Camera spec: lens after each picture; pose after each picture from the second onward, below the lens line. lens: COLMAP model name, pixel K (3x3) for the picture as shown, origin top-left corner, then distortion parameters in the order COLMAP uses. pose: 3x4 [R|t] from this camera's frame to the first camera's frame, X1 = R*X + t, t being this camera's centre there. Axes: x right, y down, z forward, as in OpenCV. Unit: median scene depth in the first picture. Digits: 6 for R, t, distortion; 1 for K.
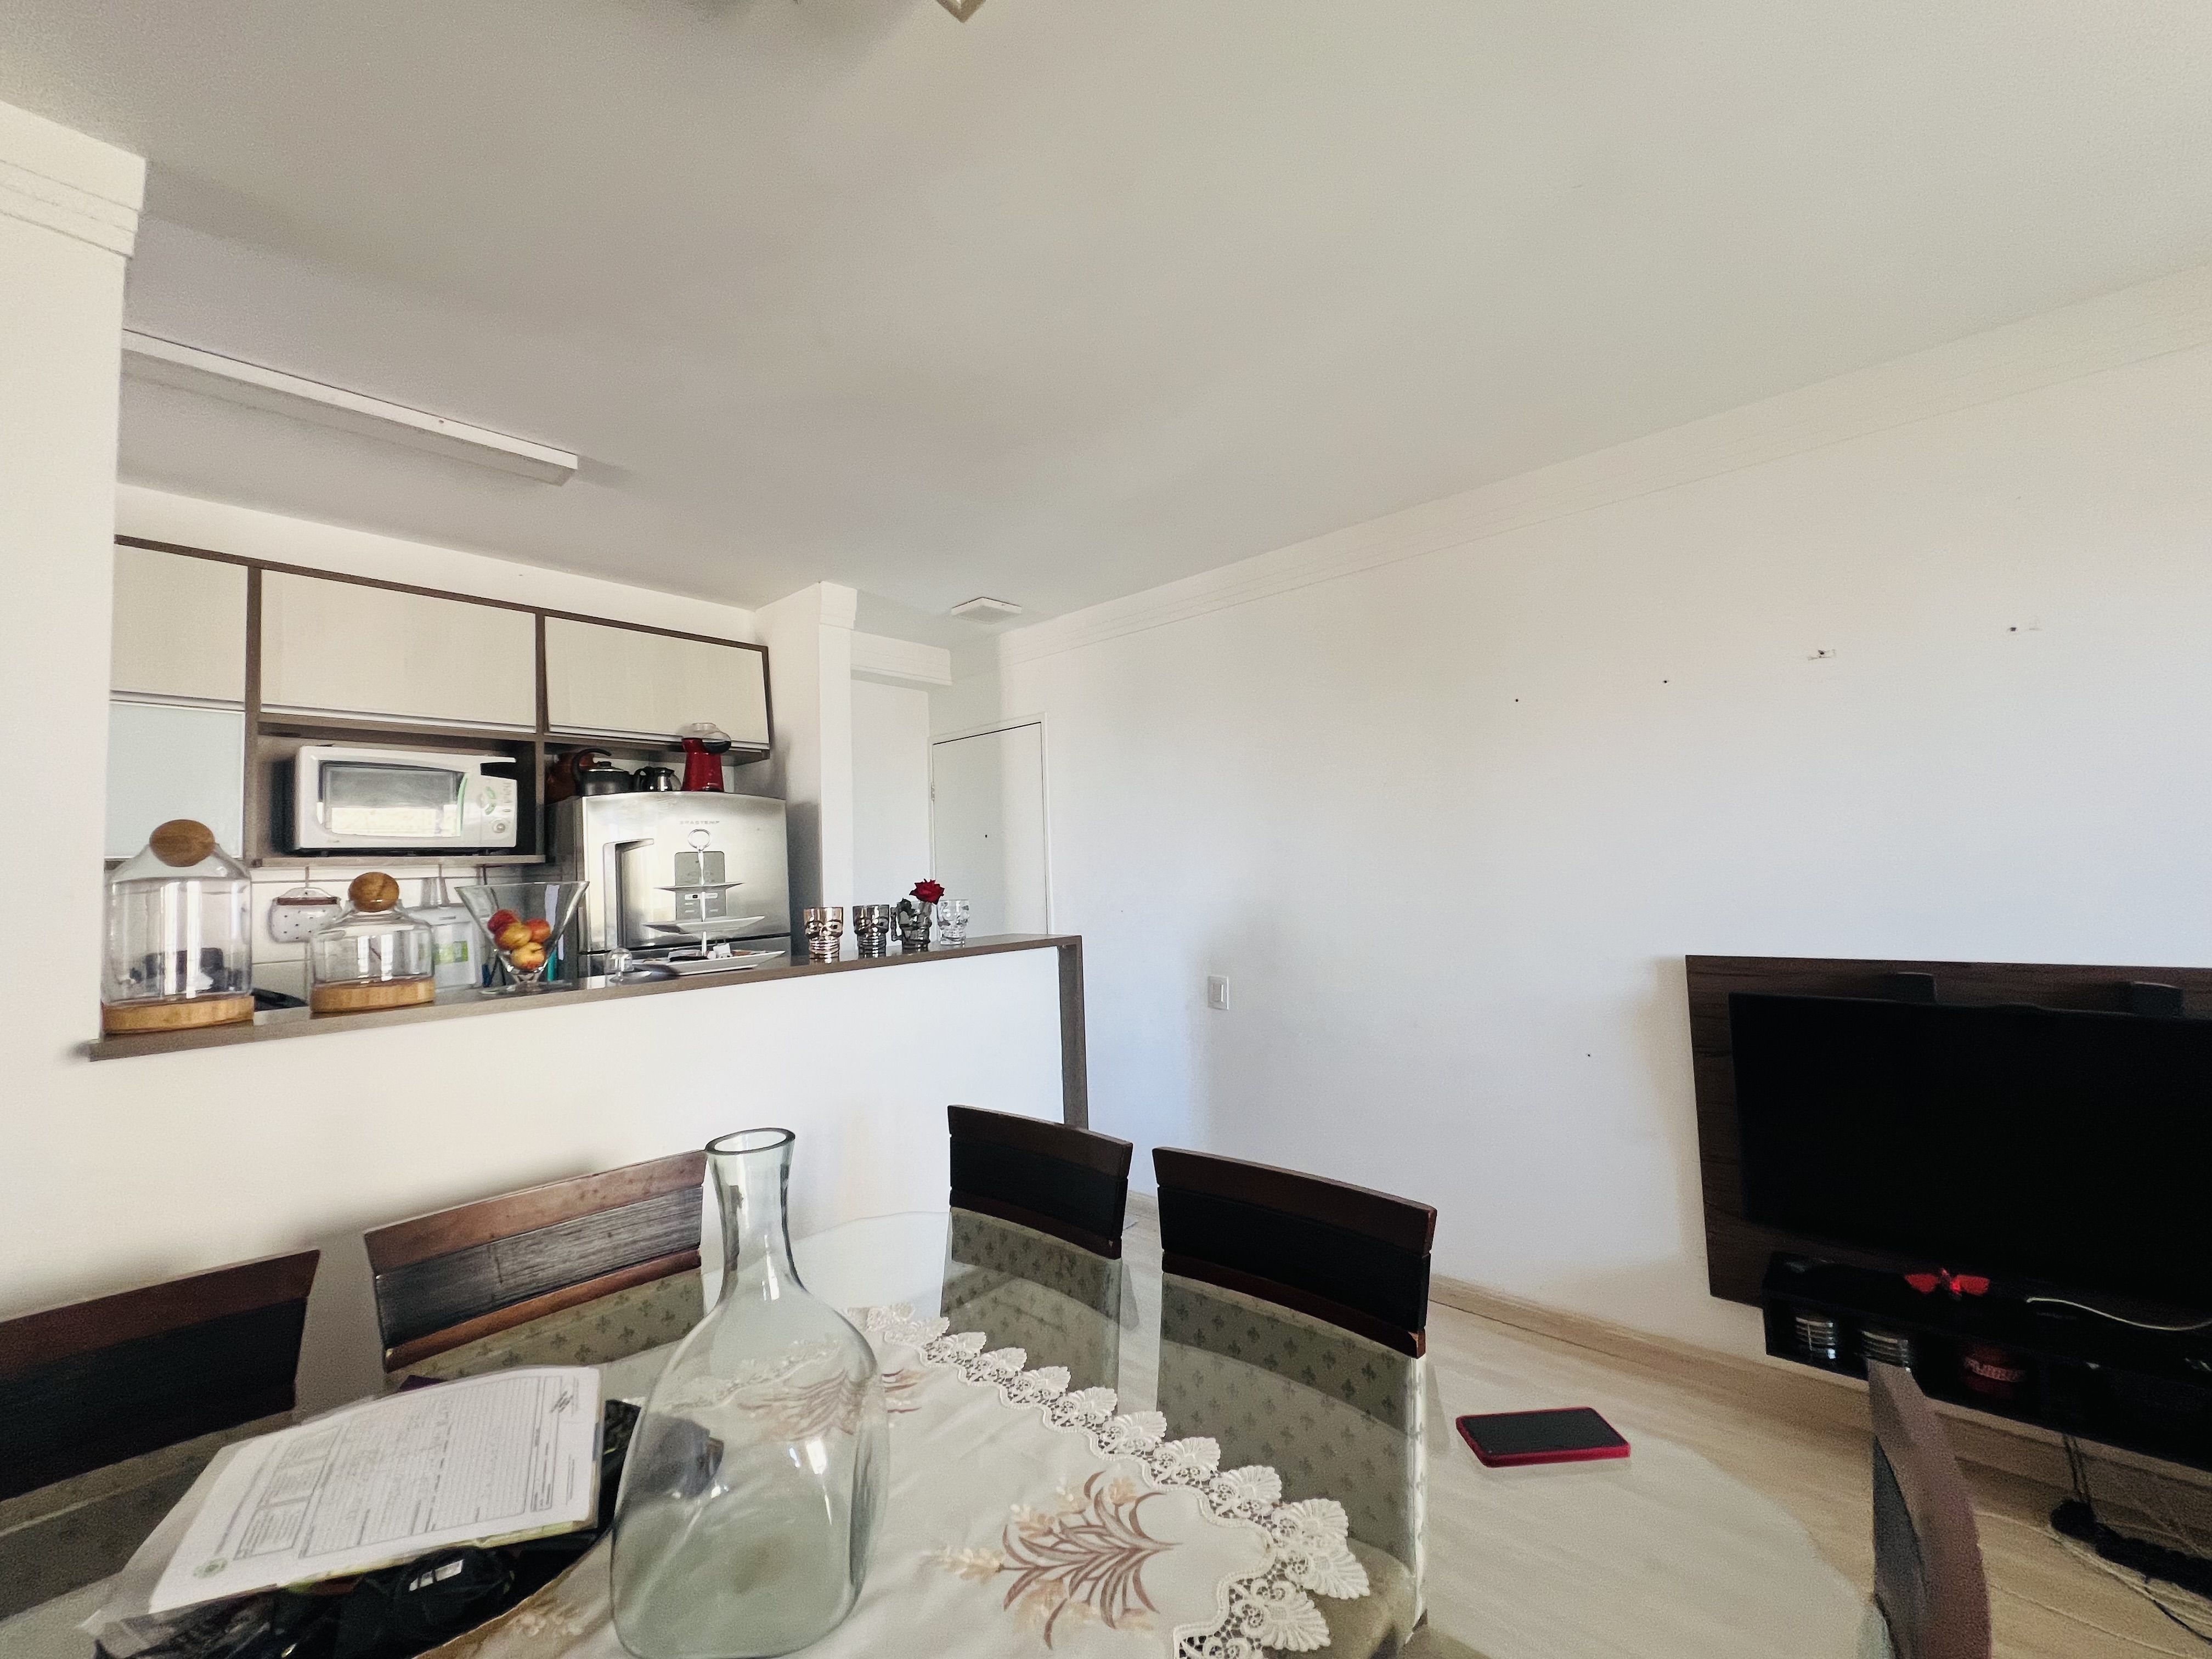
lens RADIAL K [[901.2, 0, 1102.7], [0, 901.2, 823.6], [0, 0, 1]] dist [-0.000472, 0.000468]
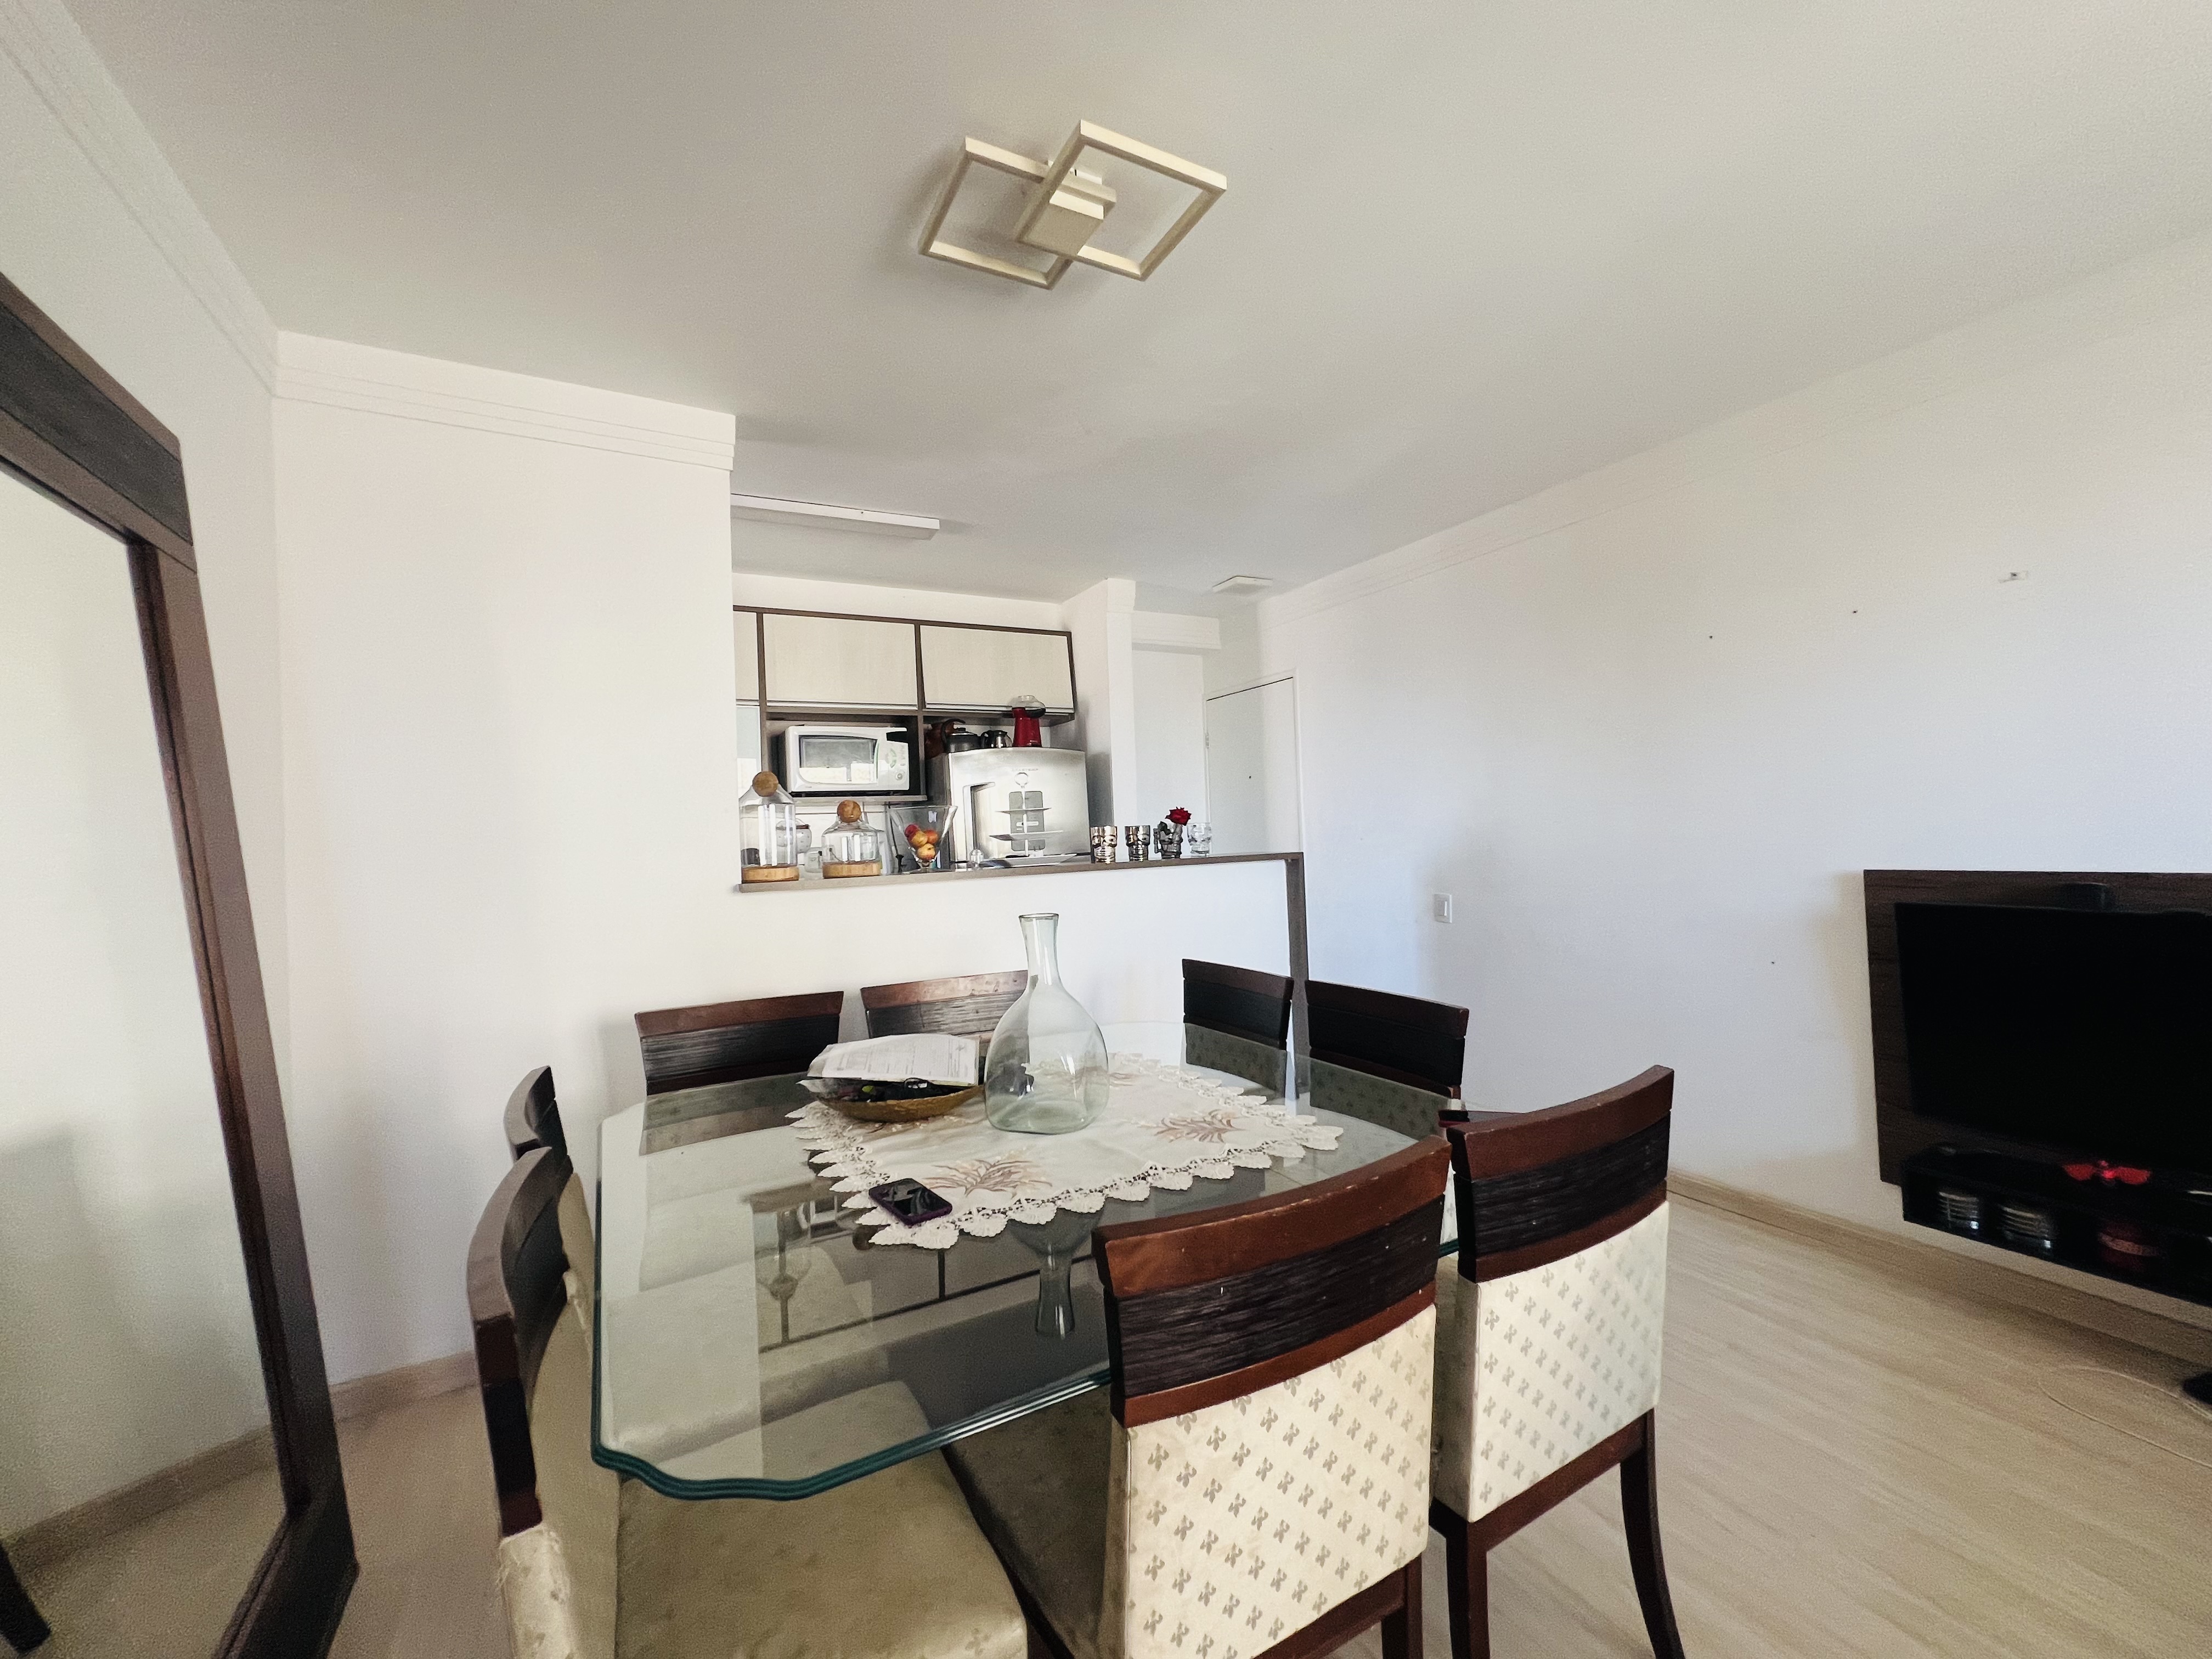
lens RADIAL K [[901.2, 0, 1102.7], [0, 901.2, 823.6], [0, 0, 1]] dist [-0.000472, 0.000468]
pose [[0.940726, -0.004220, -0.339141, 0.148212], [0.023852, 0.998270, 0.053738, 0.011222], [0.338328, -0.058642, 0.939199, -0.289413]]
